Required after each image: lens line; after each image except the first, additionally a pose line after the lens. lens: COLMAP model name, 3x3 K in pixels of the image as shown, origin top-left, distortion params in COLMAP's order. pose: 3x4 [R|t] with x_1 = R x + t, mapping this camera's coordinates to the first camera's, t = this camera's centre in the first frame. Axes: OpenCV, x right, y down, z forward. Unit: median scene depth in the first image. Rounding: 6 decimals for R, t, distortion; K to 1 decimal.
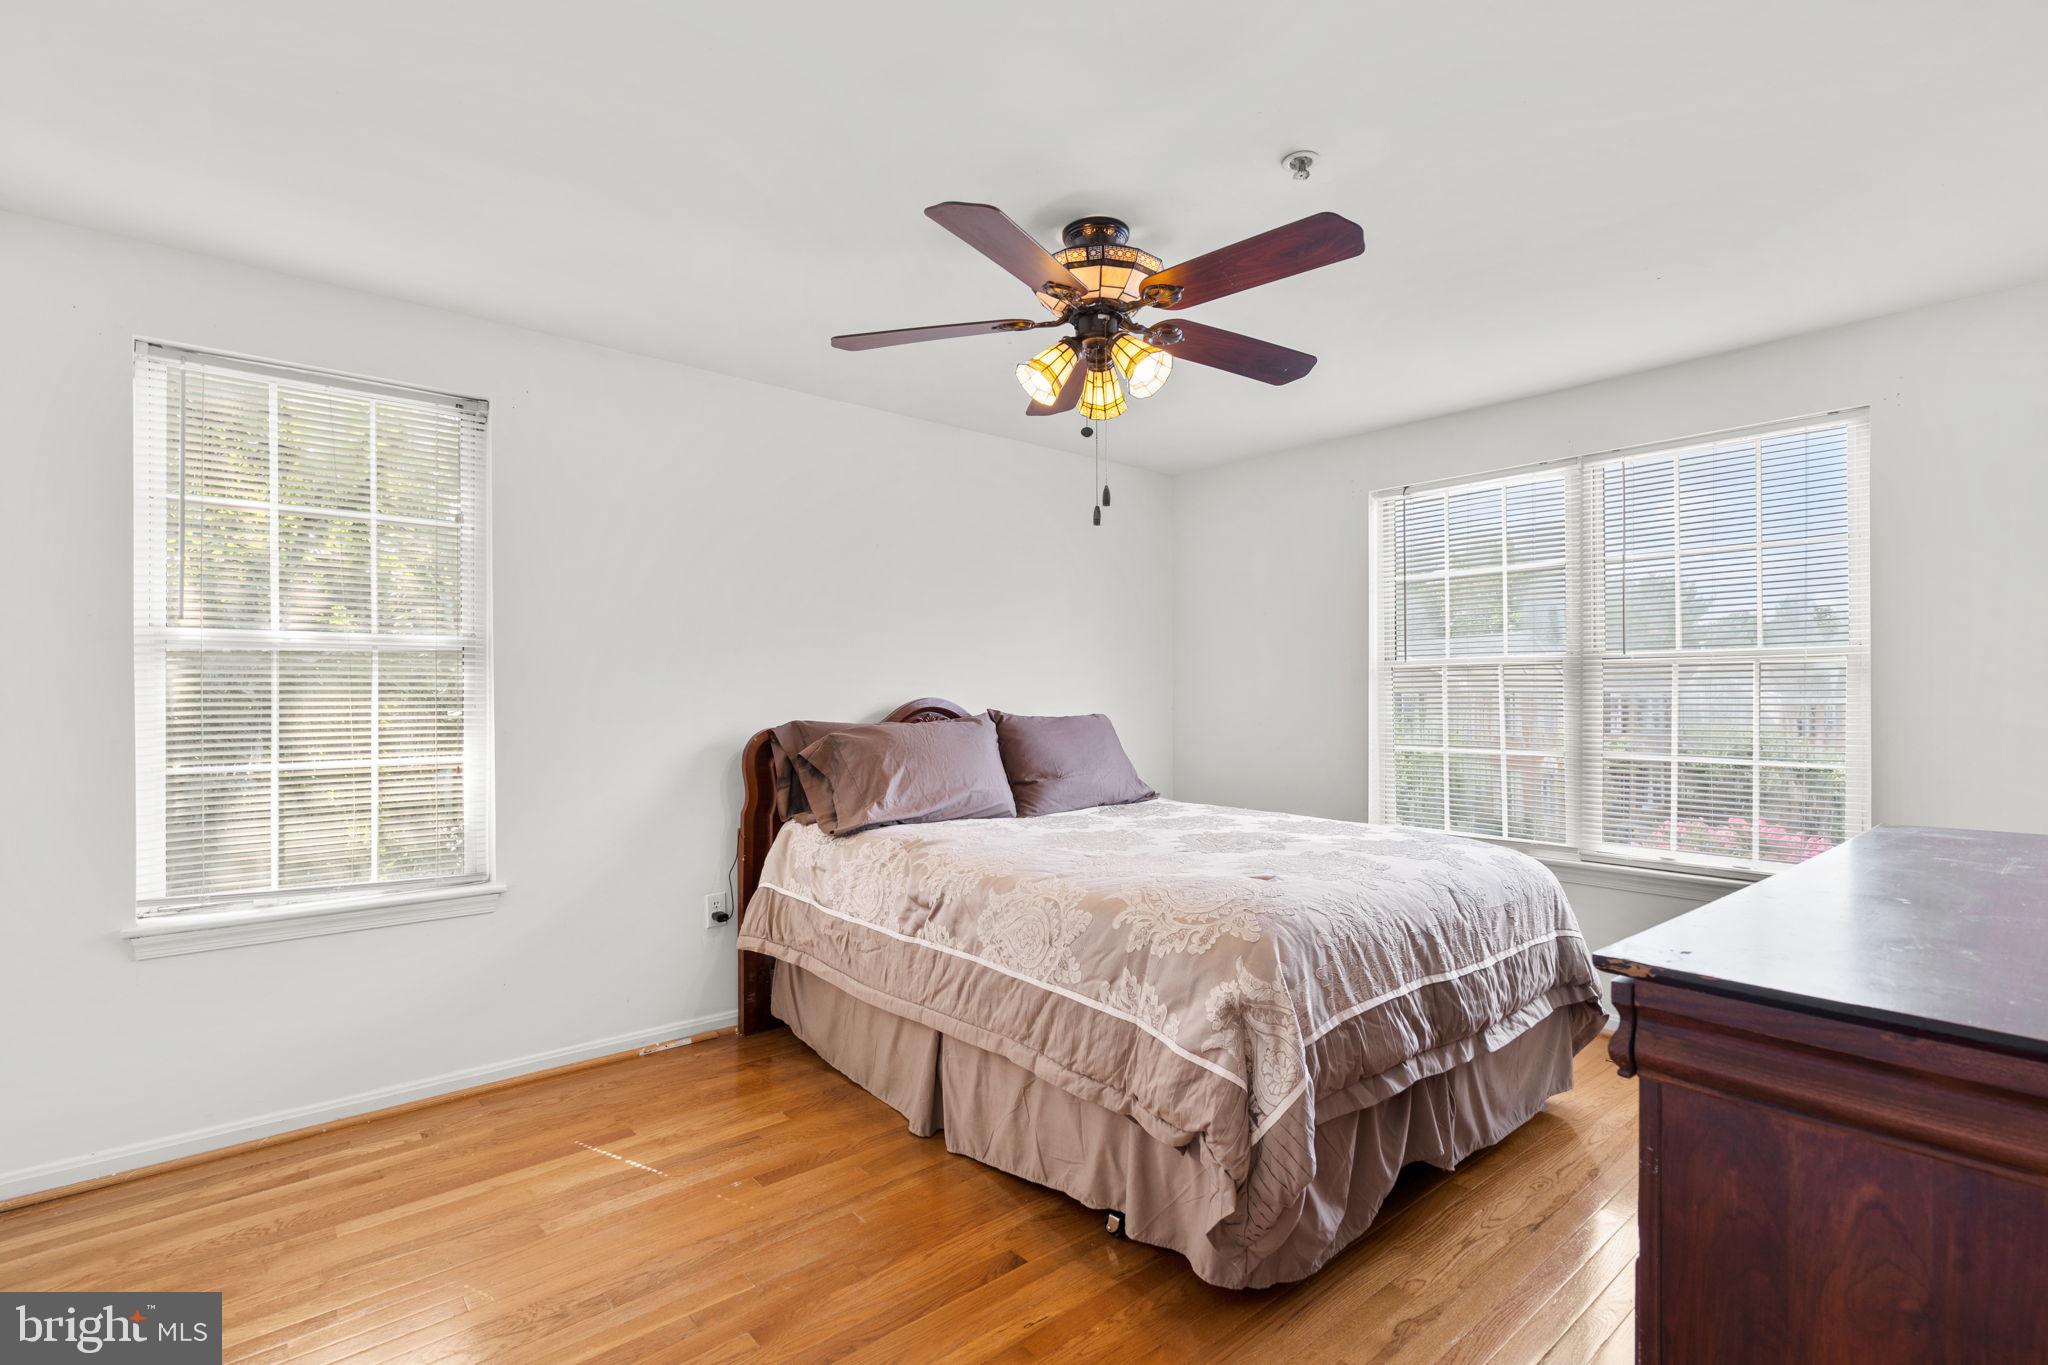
lens RADIAL K [[960.3, 0, 1016.3], [0, 960.3, 702.5], [0, 0, 1]] dist [-0.001821, 0.000094]
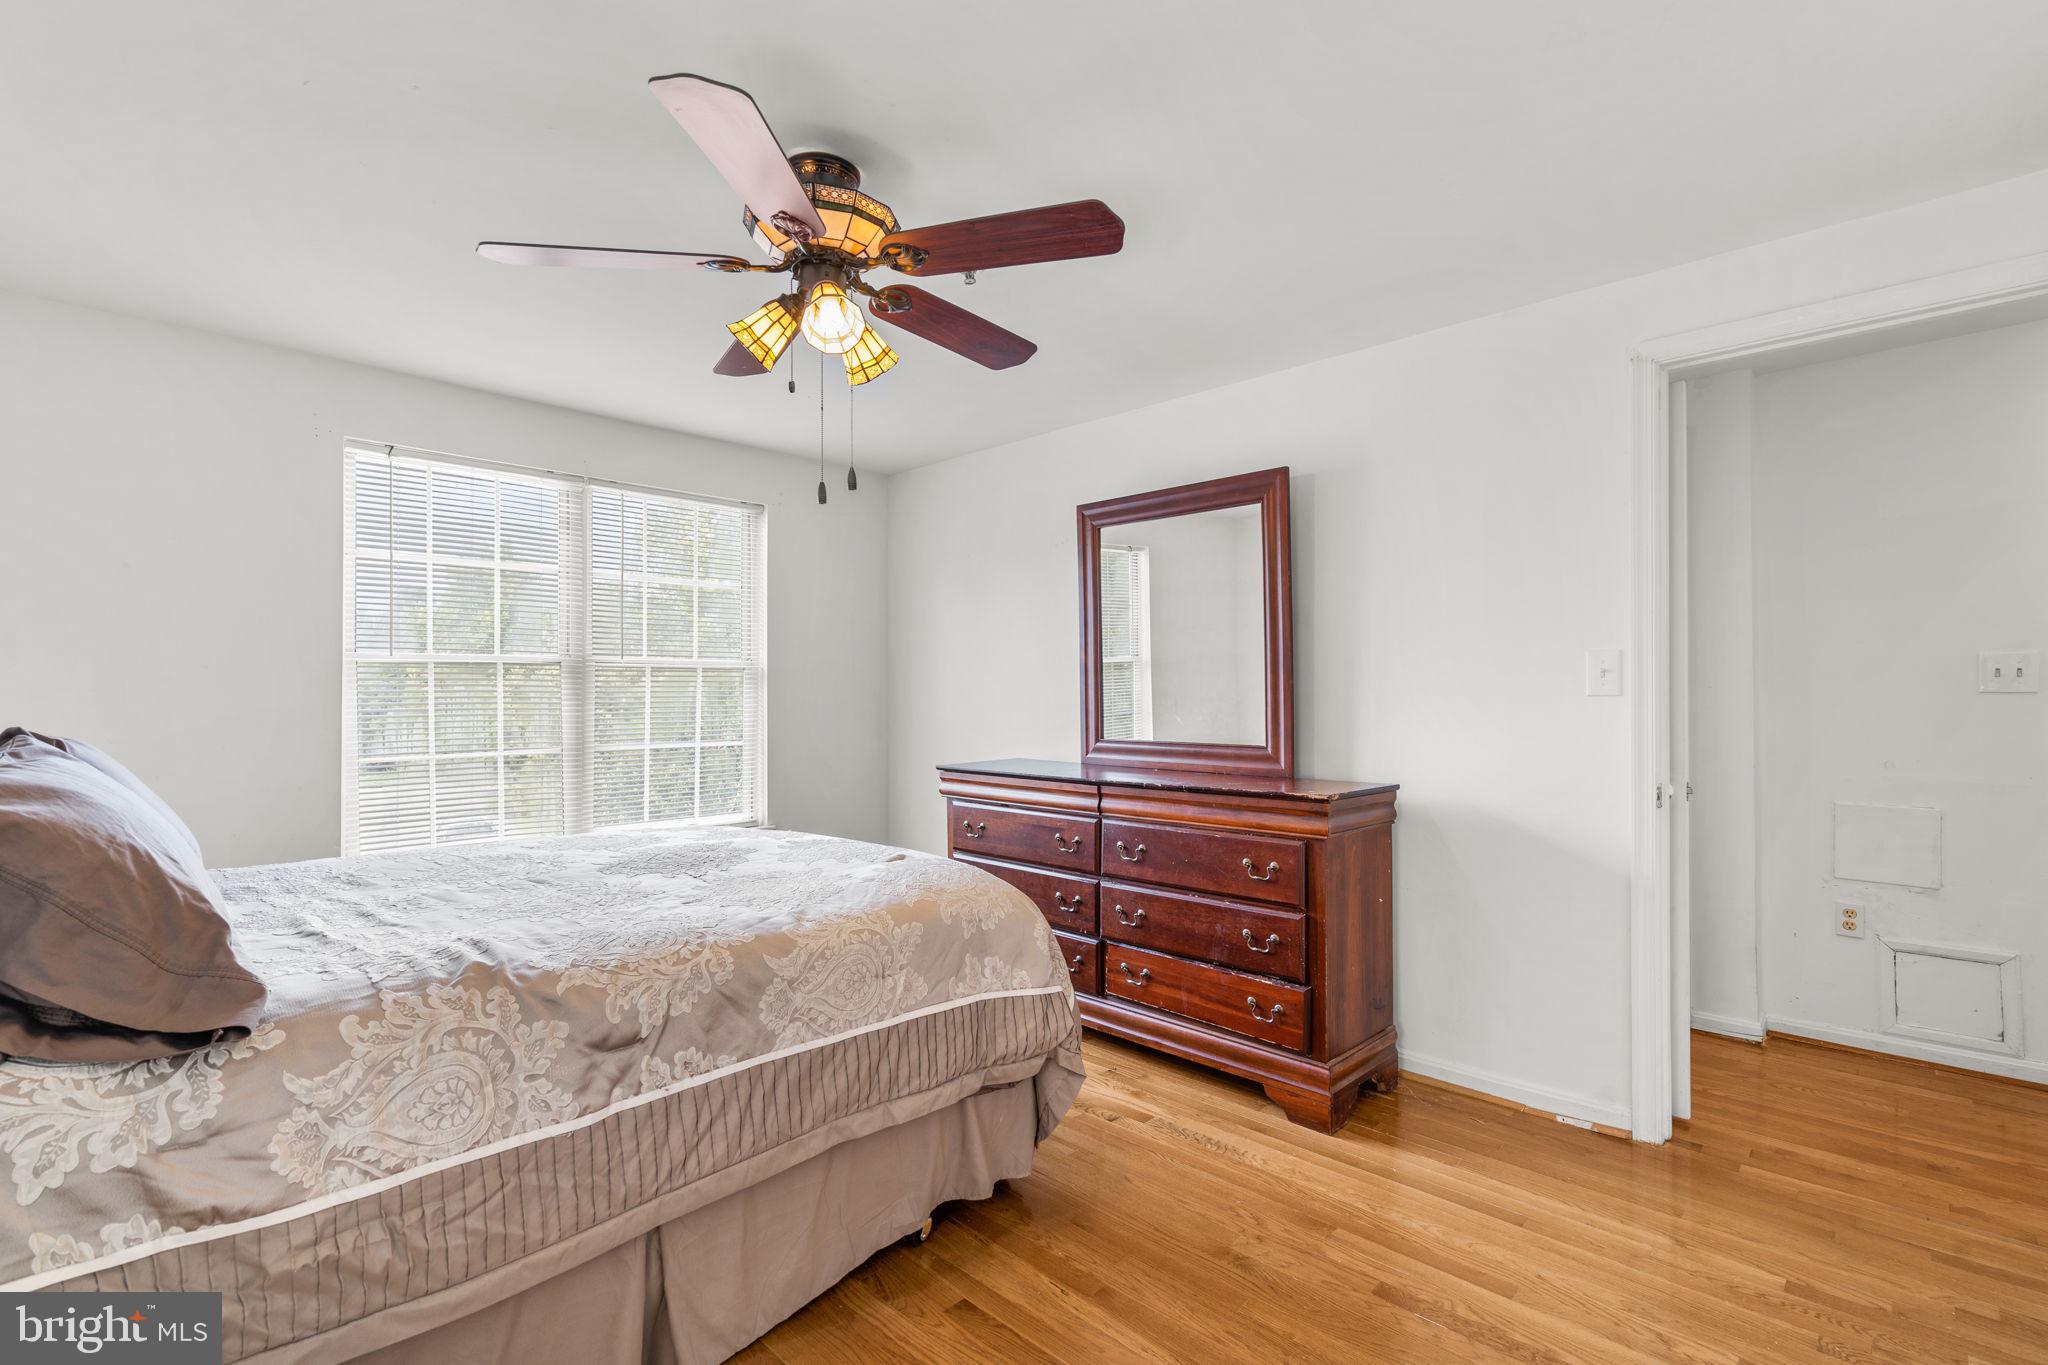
lens RADIAL K [[941.8, 0, 1029.6], [0, 941.8, 689.7], [0, 0, 1]] dist [-0.012711, 0.000604]
pose [[-0.109792, 0.004372, 0.993945, -0.781713], [0.007858, 0.999963, -0.003530, -0.008041], [-0.993923, 0.007422, -0.109823, 0.887718]]
